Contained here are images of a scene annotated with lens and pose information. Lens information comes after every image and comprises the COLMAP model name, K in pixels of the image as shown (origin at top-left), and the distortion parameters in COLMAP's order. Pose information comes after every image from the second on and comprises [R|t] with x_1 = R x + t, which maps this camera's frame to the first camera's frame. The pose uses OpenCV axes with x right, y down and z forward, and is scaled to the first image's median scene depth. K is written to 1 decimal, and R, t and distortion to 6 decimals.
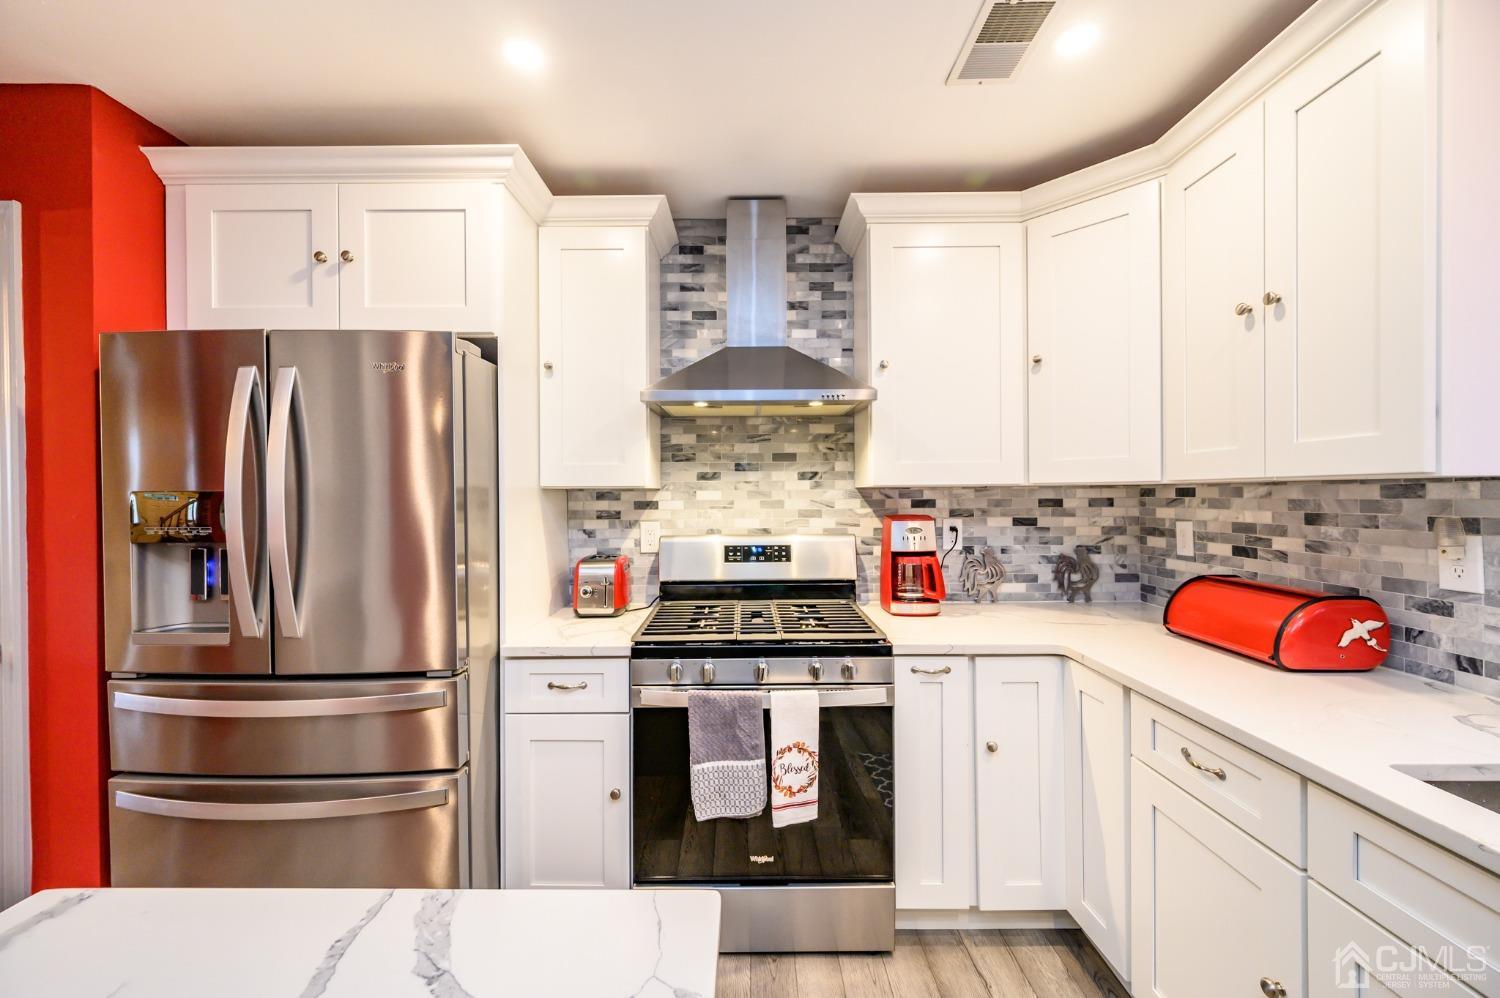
lens RADIAL K [[594.5, 0, 746.7], [0, 594.5, 497.0], [0, 0, 1]] dist [-0.000006, 0.001214]
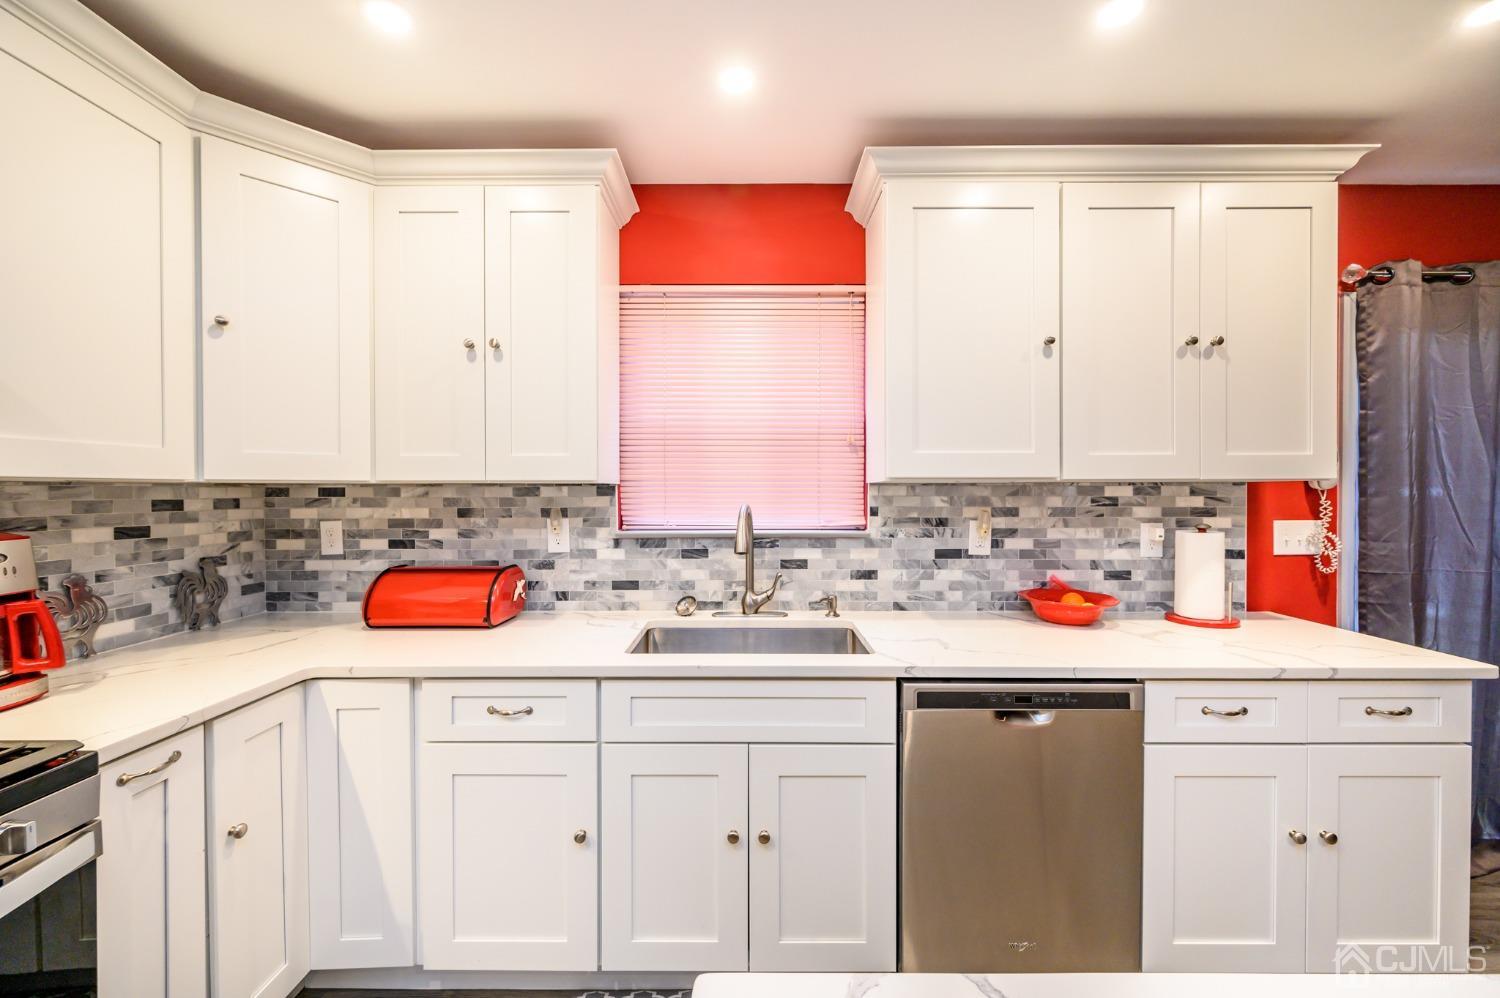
lens RADIAL K [[594.5, 0, 750.0], [0, 594.5, 495.3], [0, 0, 1]] dist [-0.000006, 0.001214]
pose [[-0.009304, -0.000870, 0.999956, -0.304898], [0.005532, 0.999984, 0.000922, 0.000459], [-0.999941, 0.005540, -0.009299, 0.323757]]
